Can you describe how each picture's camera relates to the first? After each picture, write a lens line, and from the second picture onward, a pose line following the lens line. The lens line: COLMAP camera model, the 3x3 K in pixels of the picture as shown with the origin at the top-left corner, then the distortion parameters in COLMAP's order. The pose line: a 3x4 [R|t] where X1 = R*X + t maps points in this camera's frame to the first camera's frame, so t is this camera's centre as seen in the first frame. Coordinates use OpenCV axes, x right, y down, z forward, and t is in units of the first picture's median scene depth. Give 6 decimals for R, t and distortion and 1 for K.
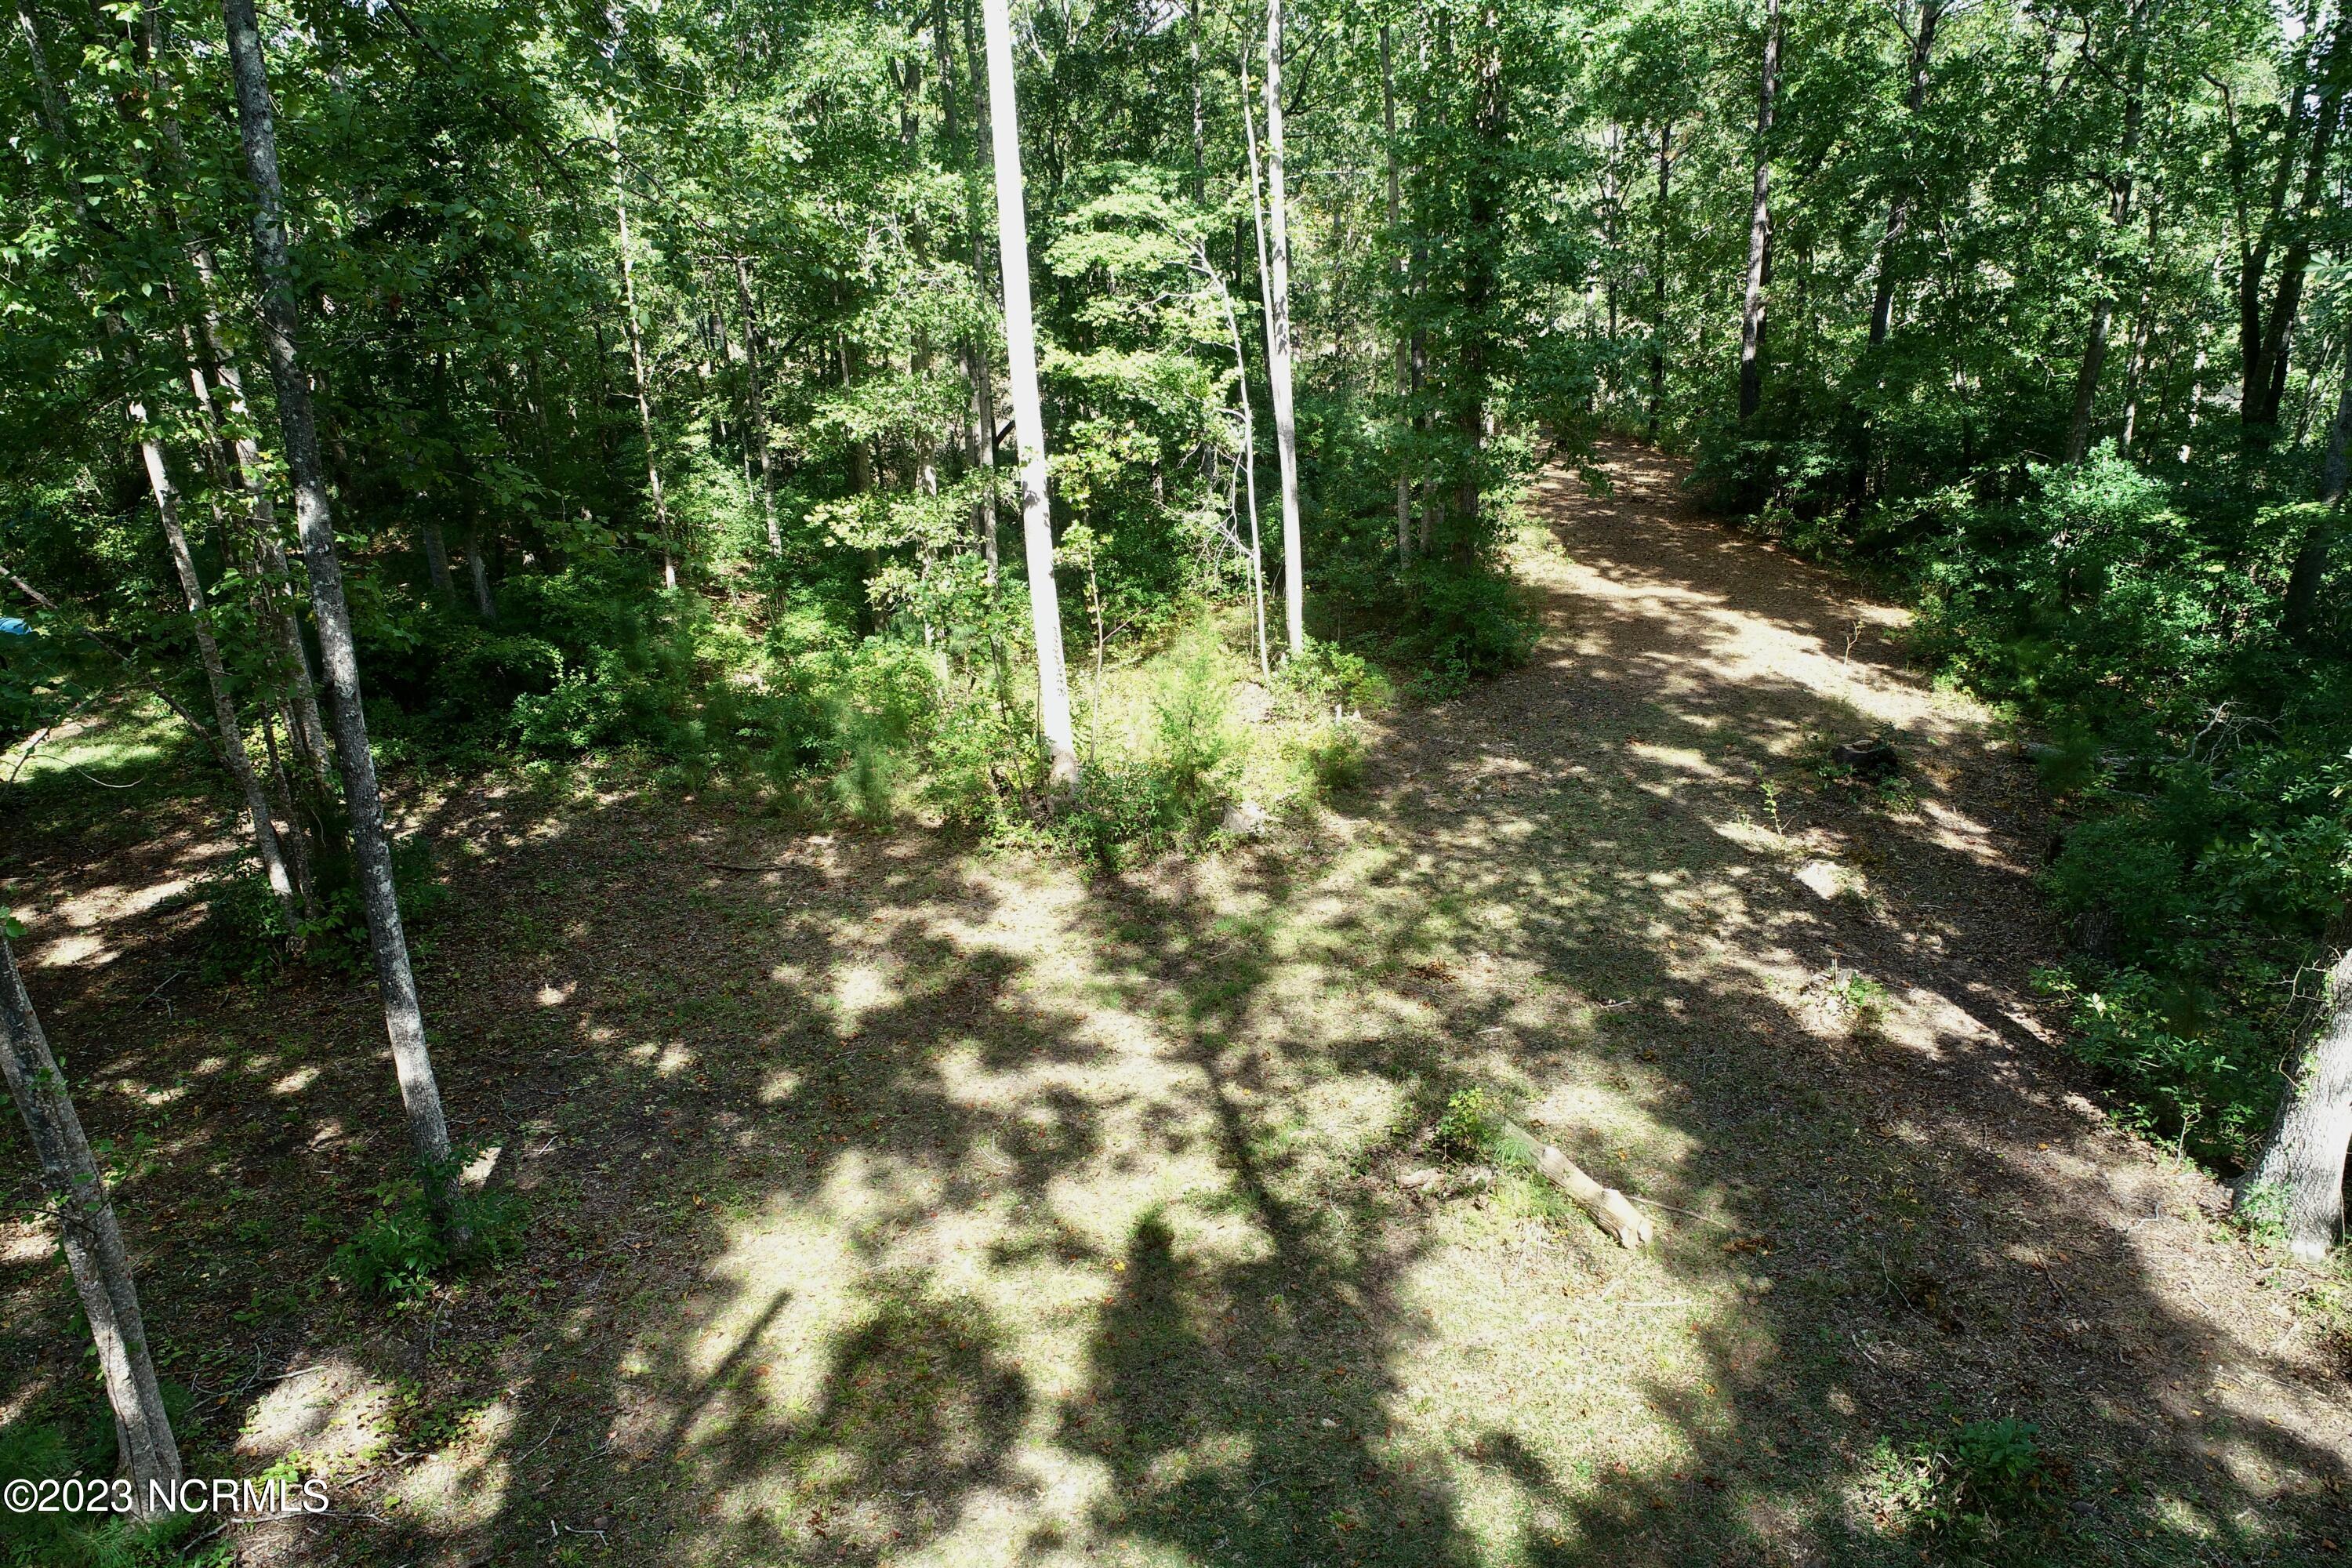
lens RADIAL K [[1680.9, 0, 1176.0], [0, 1680.9, 784.0], [0, 0, 1]] dist [-0.005189, 0.004932]
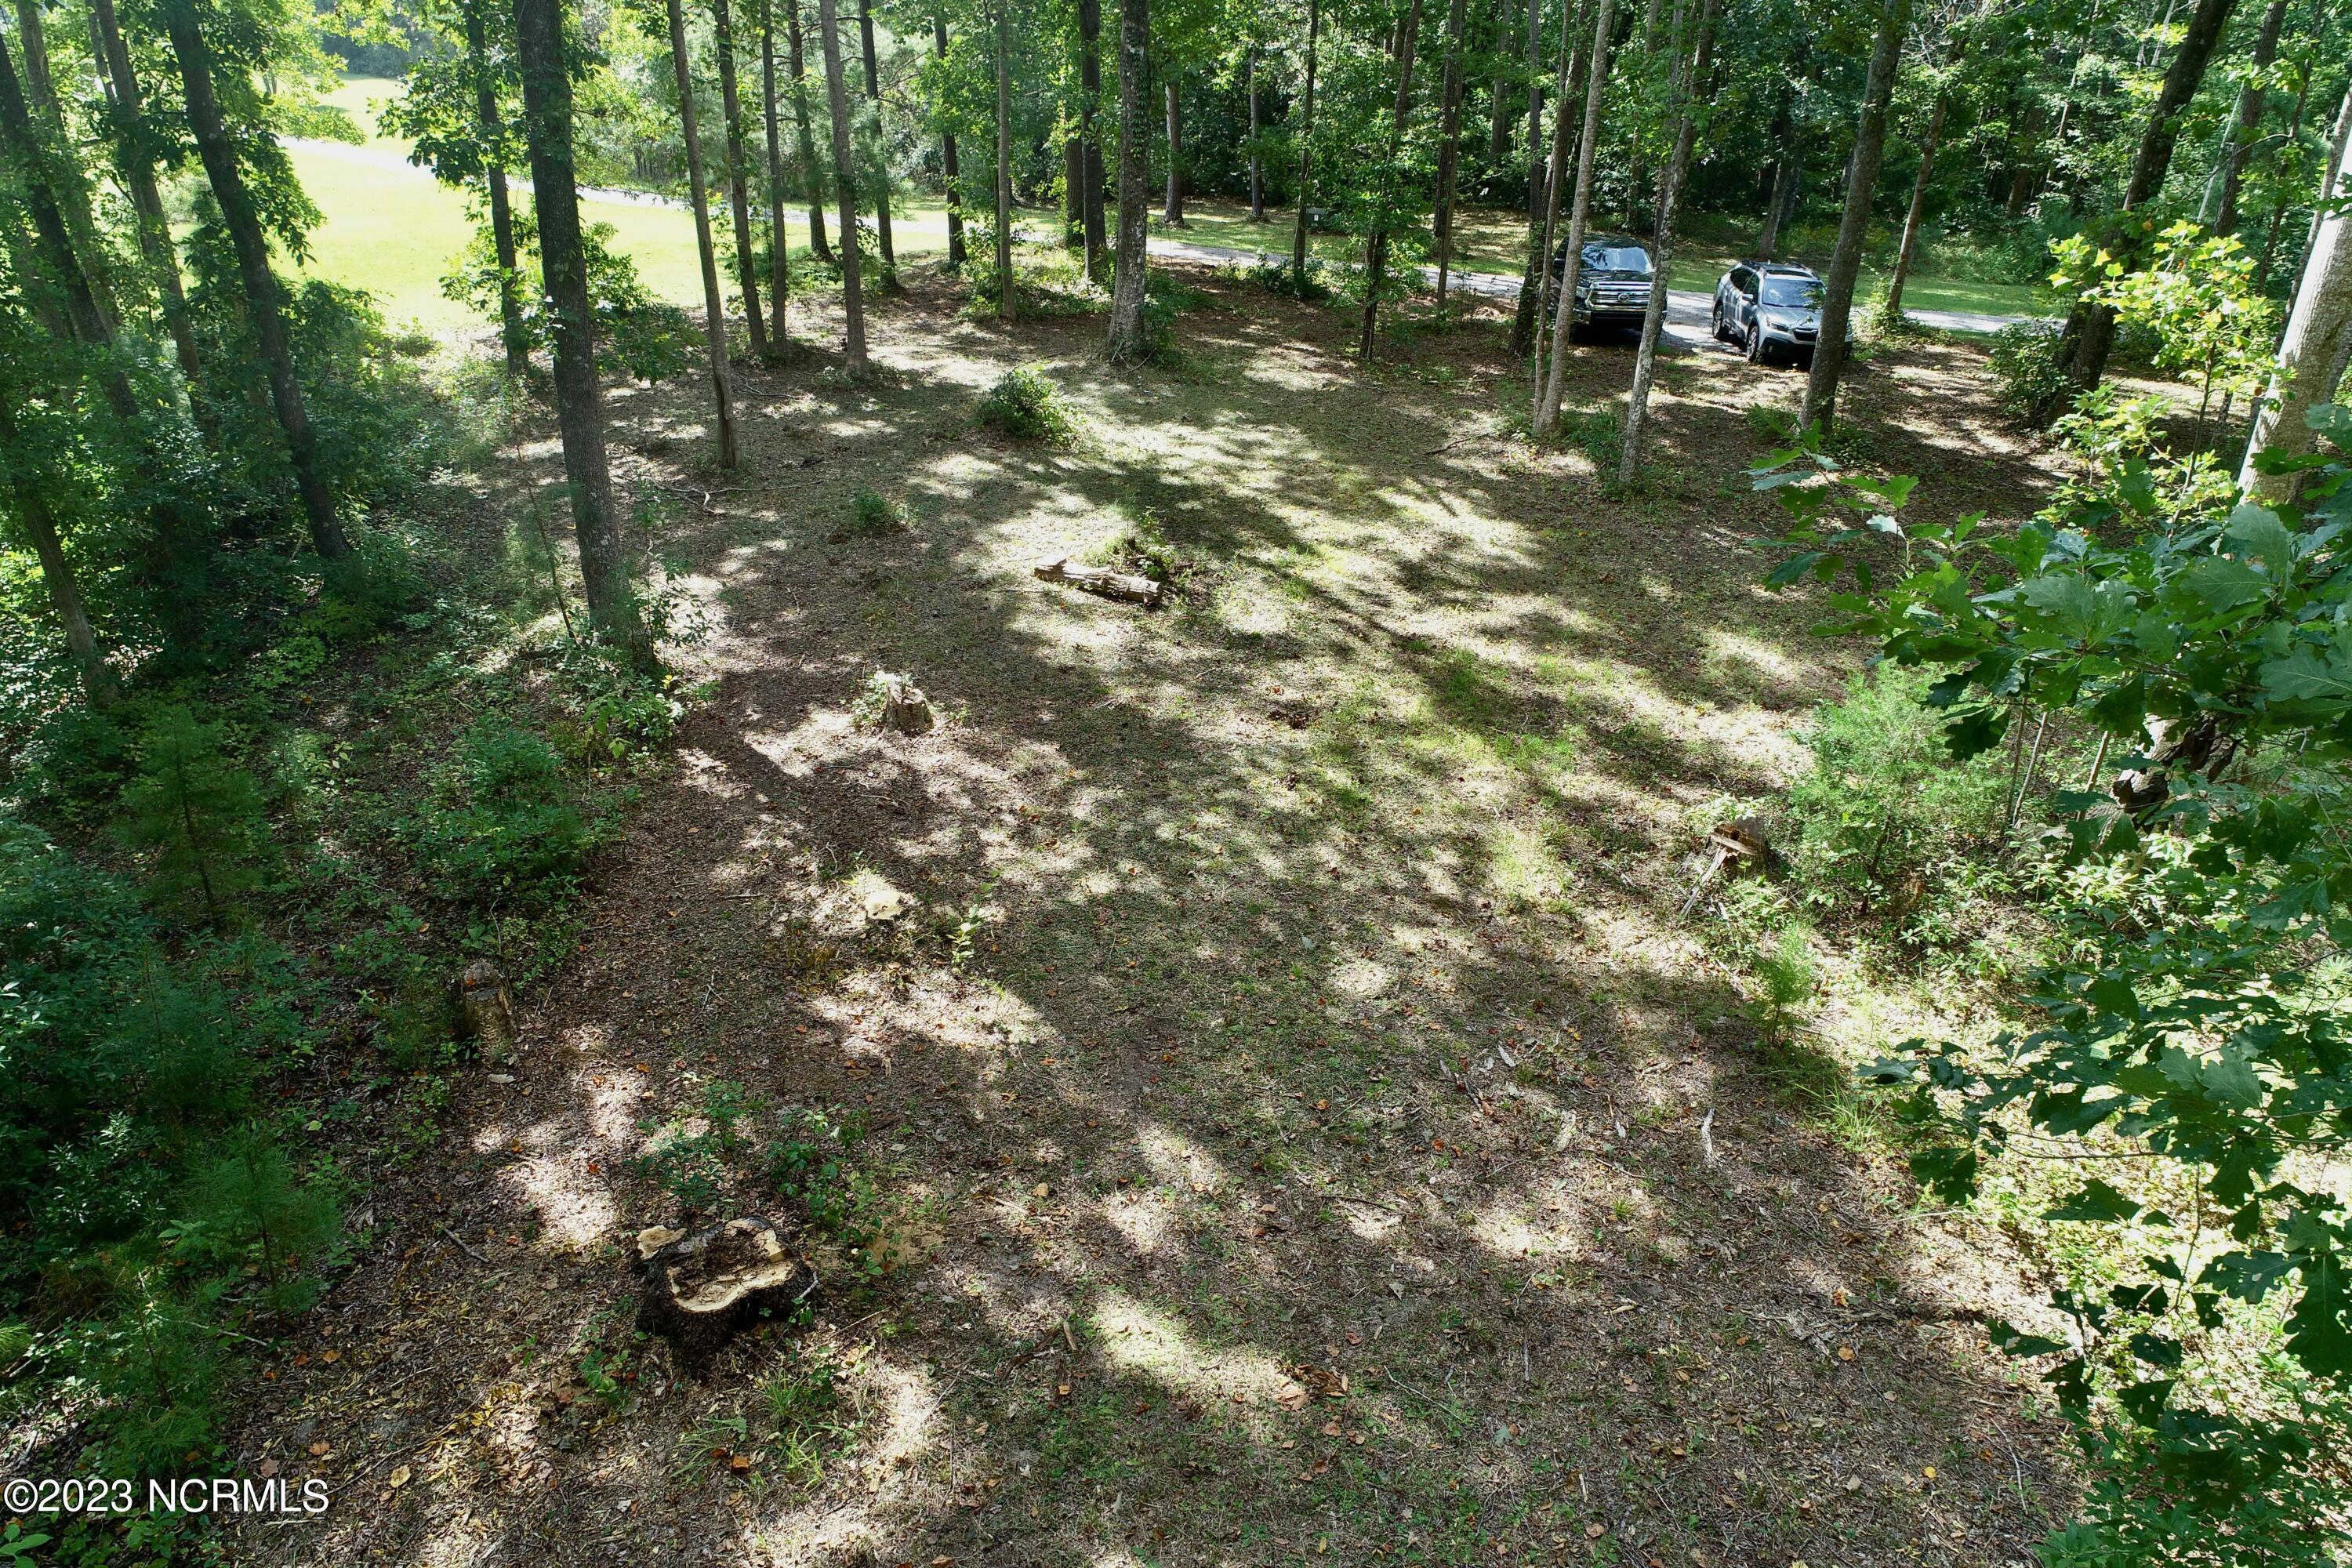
lens RADIAL K [[1680.9, 0, 1176.0], [0, 1680.9, 784.0], [0, 0, 1]] dist [-0.005189, 0.004932]
pose [[-0.906768, 0.183091, -0.379802, 0.620879], [-0.132677, 0.731125, 0.669218, -0.528648], [0.400210, 0.657216, -0.638669, 1.716747]]
